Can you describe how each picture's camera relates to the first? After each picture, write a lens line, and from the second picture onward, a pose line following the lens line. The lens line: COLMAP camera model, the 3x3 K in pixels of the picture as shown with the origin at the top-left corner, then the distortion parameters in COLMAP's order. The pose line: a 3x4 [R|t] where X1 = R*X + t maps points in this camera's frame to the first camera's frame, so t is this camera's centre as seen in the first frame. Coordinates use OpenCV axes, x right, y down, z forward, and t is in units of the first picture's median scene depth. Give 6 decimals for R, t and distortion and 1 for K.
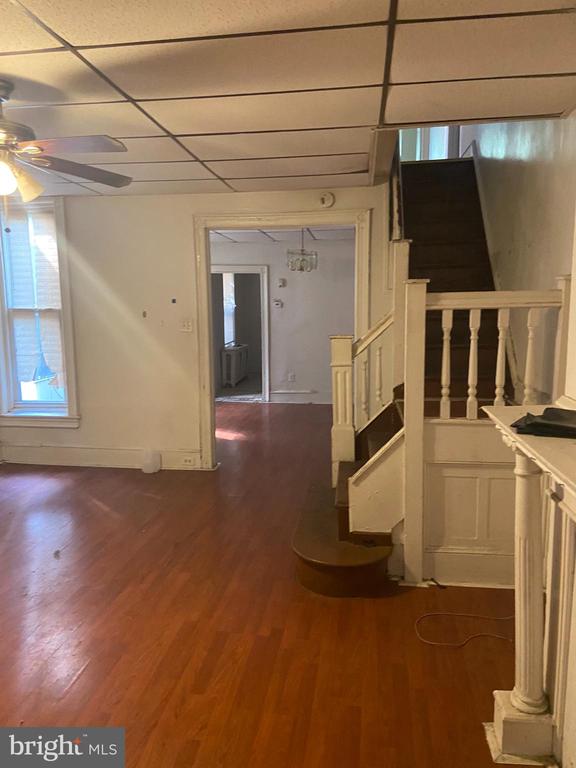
lens RADIAL K [[576.1, 0, 288.0], [0, 576.1, 384.0], [0, 0, 1]] dist [0.086643, -0.141519]
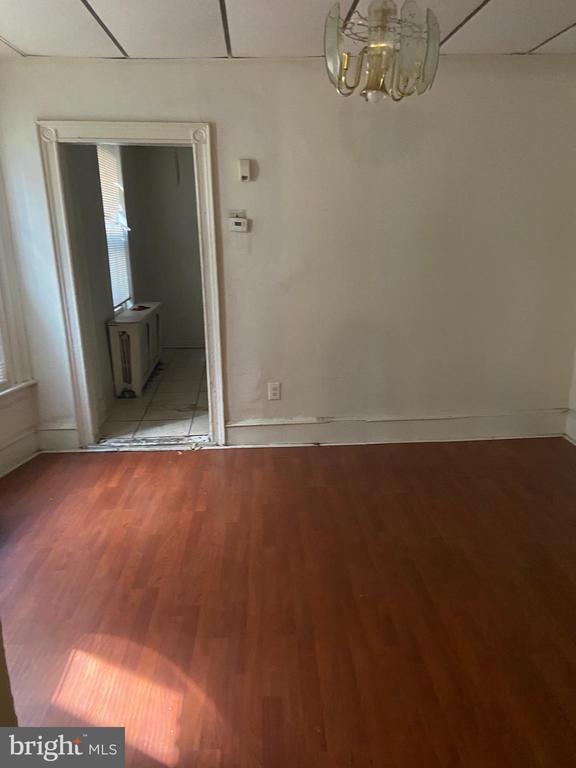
lens RADIAL K [[576.1, 0, 288.0], [0, 576.1, 384.0], [0, 0, 1]] dist [0.086643, -0.141519]
pose [[0.983625, -0.057374, 0.170854, -0.099146], [0.035561, 0.991124, 0.128098, -0.122637], [-0.176687, -0.119925, 0.976934, 0.923503]]
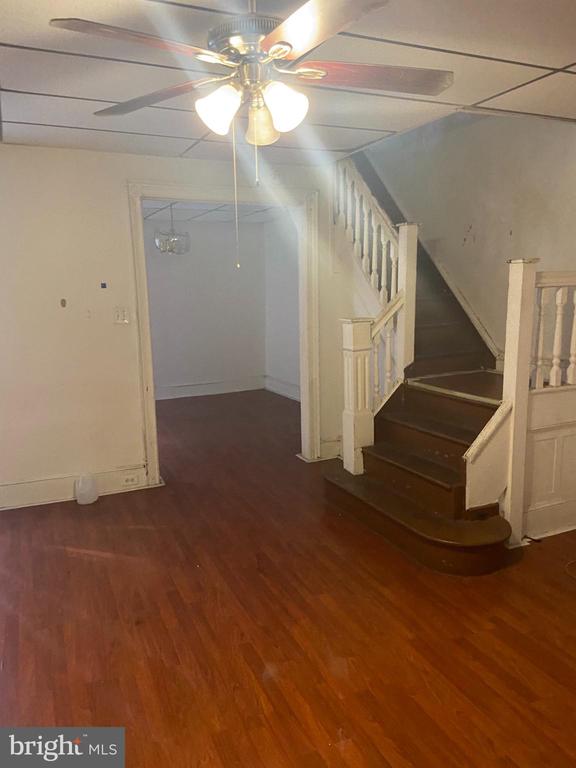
lens RADIAL K [[576.1, 0, 288.0], [0, 576.1, 384.0], [0, 0, 1]] dist [0.086643, -0.141519]
pose [[0.852586, -0.093179, 0.514212, -0.396909], [0.084028, 0.995616, 0.041091, -0.018745], [-0.515787, 0.008175, 0.856678, 0.173510]]
